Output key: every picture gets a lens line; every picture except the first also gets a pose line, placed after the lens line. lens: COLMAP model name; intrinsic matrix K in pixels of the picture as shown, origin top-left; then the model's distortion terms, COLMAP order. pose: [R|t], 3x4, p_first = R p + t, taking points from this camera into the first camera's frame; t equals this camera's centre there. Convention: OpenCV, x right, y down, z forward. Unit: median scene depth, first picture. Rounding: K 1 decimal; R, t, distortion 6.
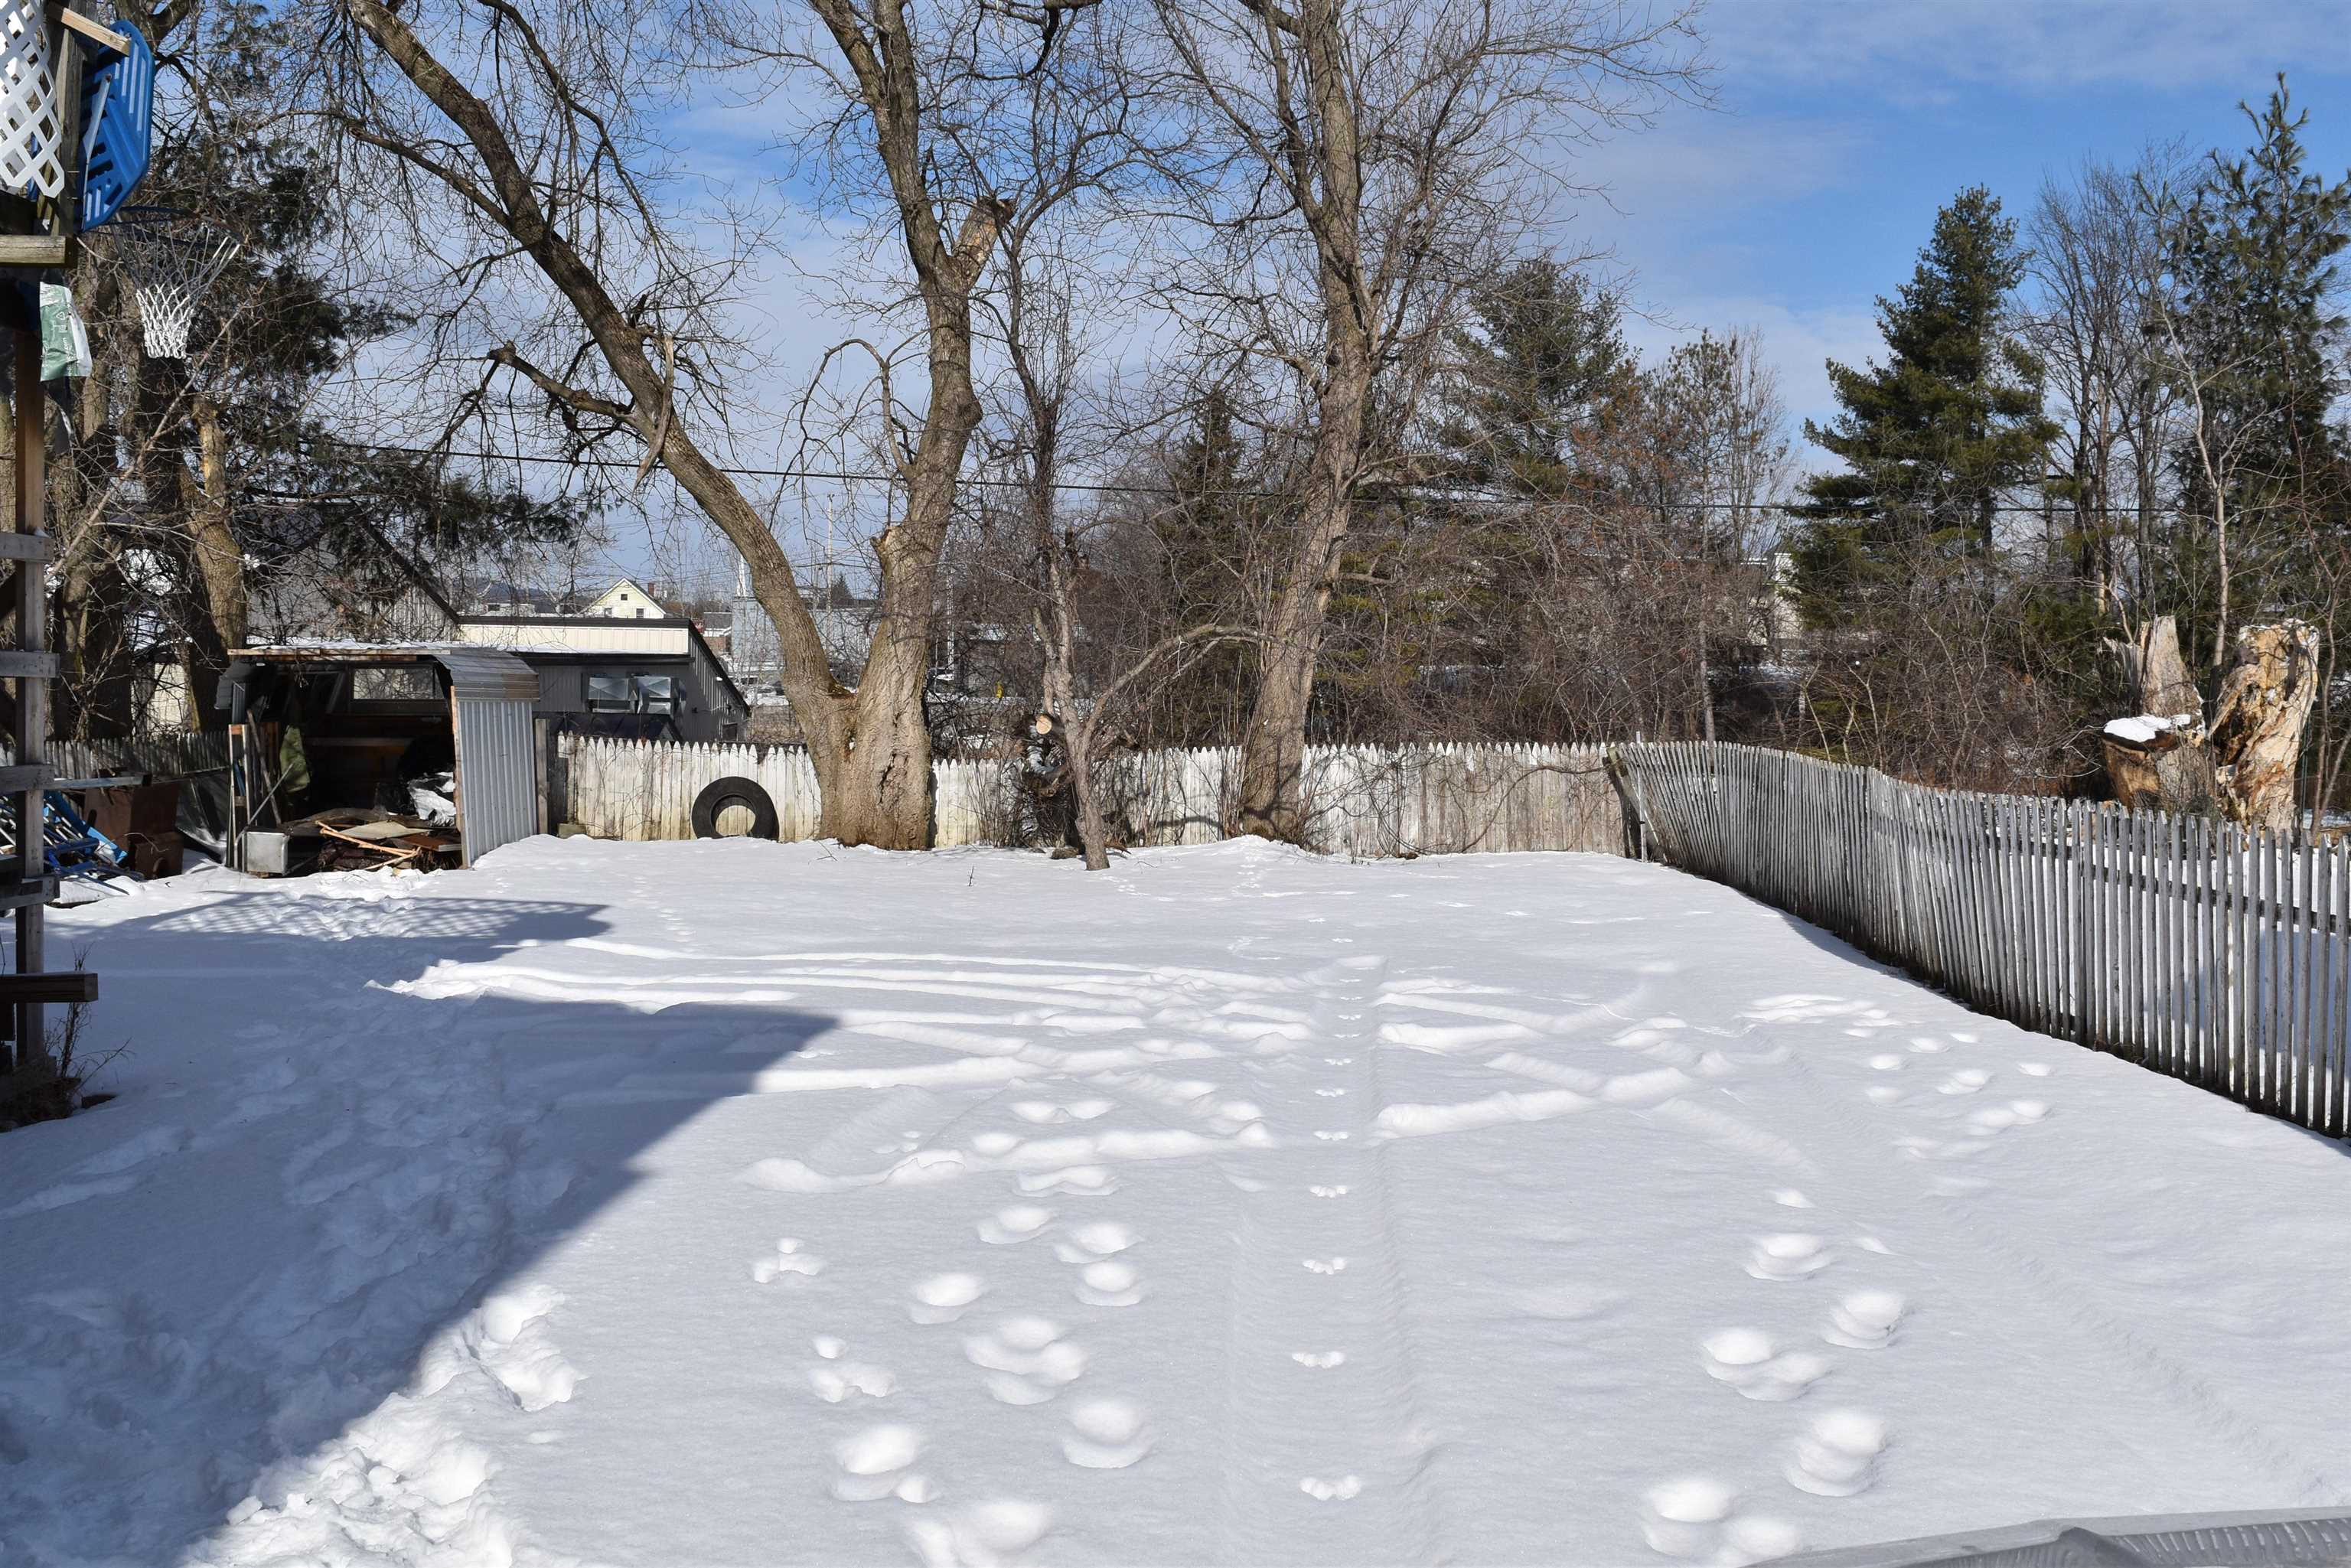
lens RADIAL K [[2371.9, 0, 1175.5], [0, 2371.9, 784.0], [0, 0, 1]] dist [-0.055385, -0.002229]
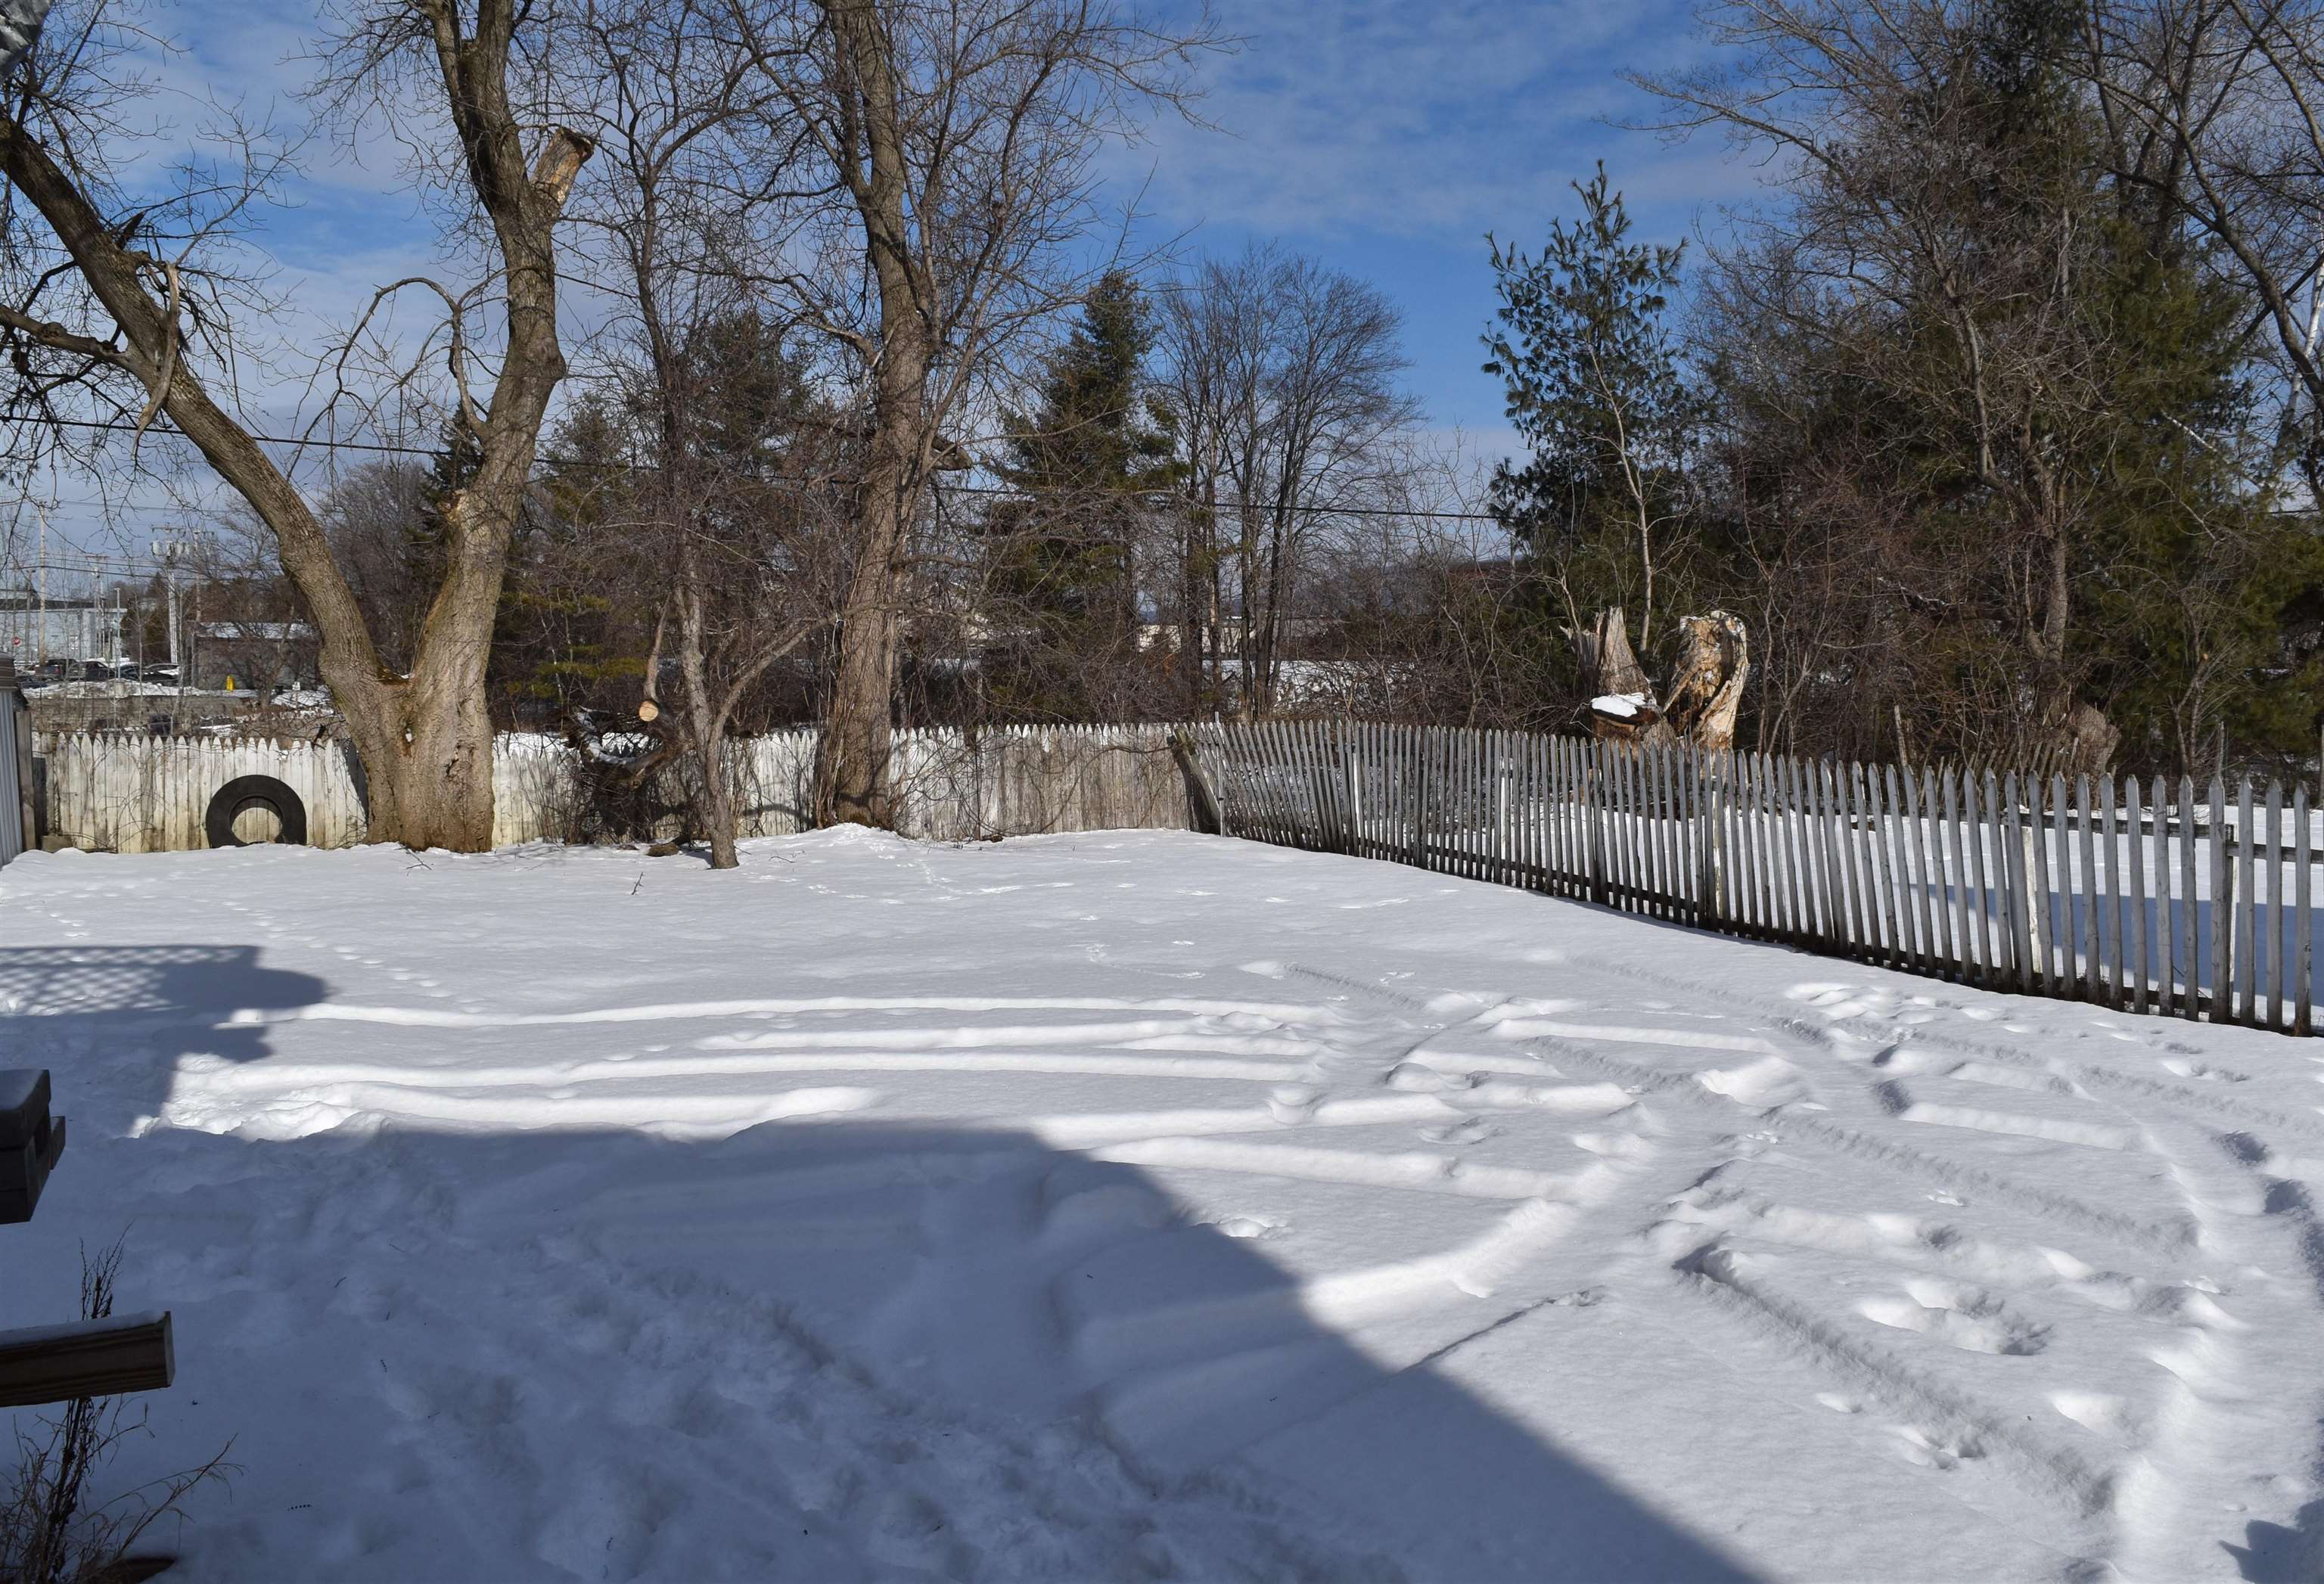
lens RADIAL K [[1911.2, 0, 1162.0], [0, 1911.2, 792.0], [0, 0, 1]] dist [-0.084850, 0.010018]
pose [[0.915489, -0.026644, 0.401460, -0.158952], [0.018830, 0.999549, 0.023397, -0.006738], [-0.401902, -0.013861, 0.915578, 0.231997]]
